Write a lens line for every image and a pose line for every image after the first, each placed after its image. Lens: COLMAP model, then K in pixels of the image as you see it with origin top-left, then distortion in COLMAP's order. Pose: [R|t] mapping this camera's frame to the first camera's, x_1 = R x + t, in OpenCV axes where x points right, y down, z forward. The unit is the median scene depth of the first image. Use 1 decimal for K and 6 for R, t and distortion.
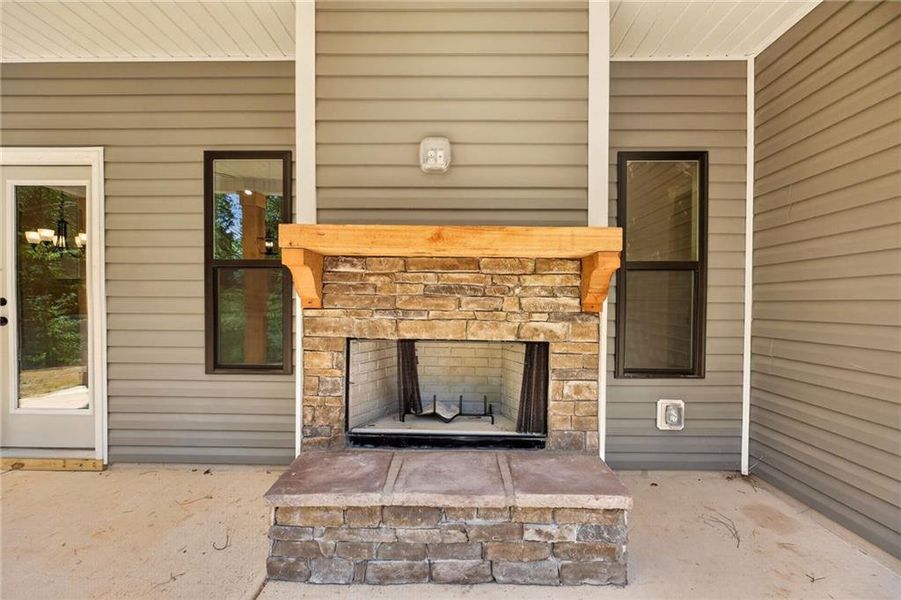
lens RADIAL K [[408.6, 0, 456.6], [0, 408.6, 304.9], [0, 0, 1]] dist [-0.000244, 0.000398]
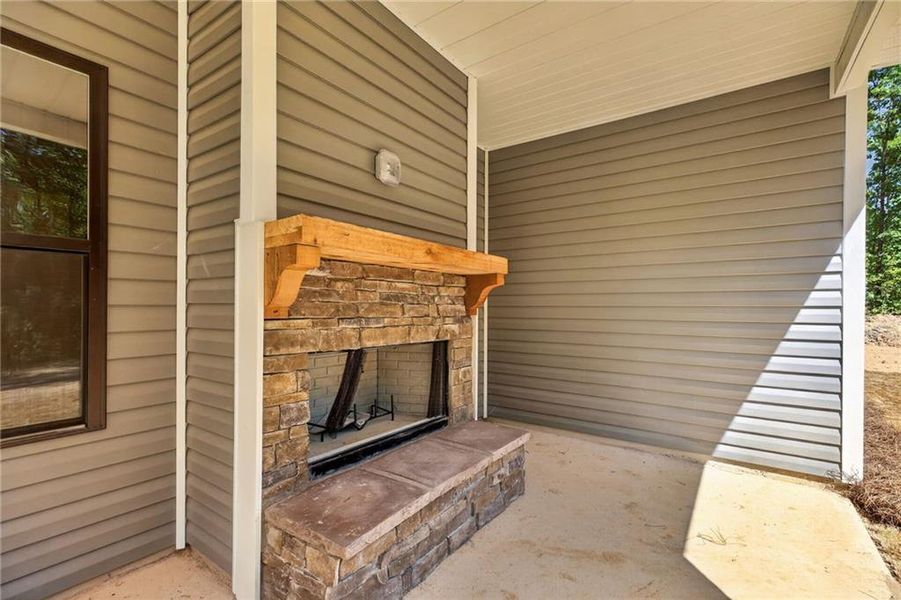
lens RADIAL K [[408.6, 0, 461.0], [0, 408.6, 302.1], [0, 0, 1]] dist [-0.000244, 0.000398]
pose [[0.555011, 0.003046, 0.831837, -0.808767], [0.003923, 0.999973, -0.006278, -0.018267], [-0.831834, 0.006747, 0.554984, 0.269002]]
